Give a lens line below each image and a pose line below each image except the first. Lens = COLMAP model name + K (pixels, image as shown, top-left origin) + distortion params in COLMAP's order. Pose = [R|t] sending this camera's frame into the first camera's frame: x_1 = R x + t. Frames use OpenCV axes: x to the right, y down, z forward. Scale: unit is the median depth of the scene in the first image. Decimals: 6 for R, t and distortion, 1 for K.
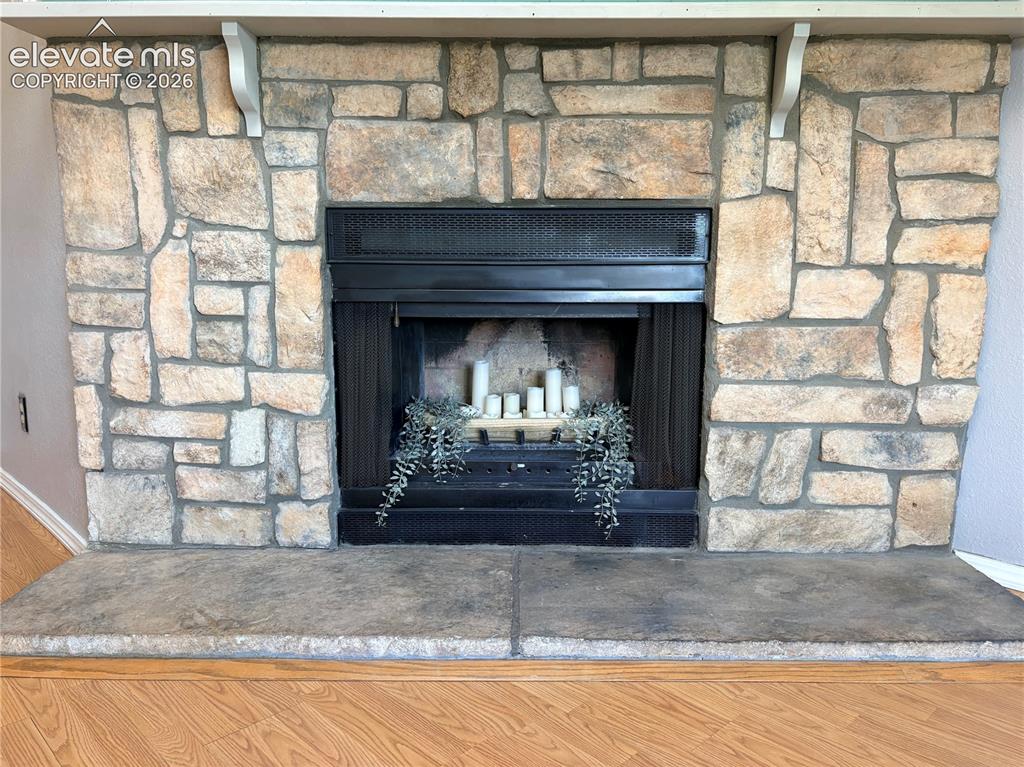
lens RADIAL K [[774.1, 0, 514.6], [0, 774.1, 391.5], [0, 0, 1]] dist [0.061693, -0.067060]
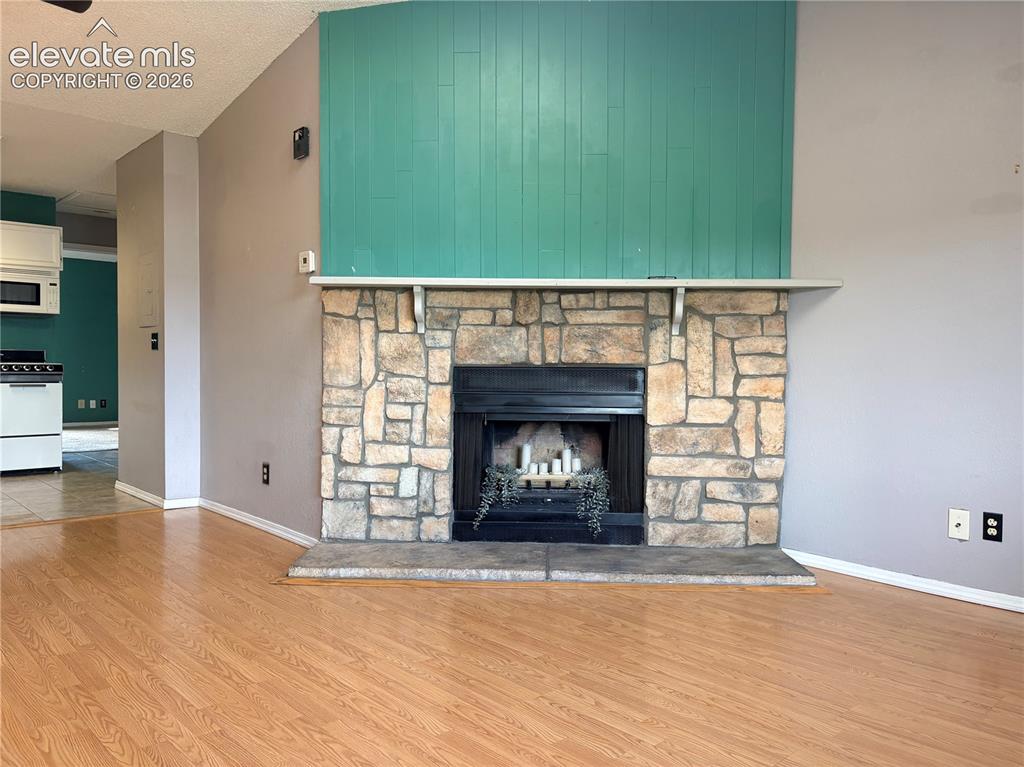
lens RADIAL K [[774.1, 0, 521.2], [0, 774.1, 382.3], [0, 0, 1]] dist [0.061693, -0.067060]
pose [[0.999863, 0.006698, -0.015148, -0.035696], [-0.008762, 0.990028, -0.140599, 0.084967], [0.014055, 0.140712, 0.989951, -0.976034]]
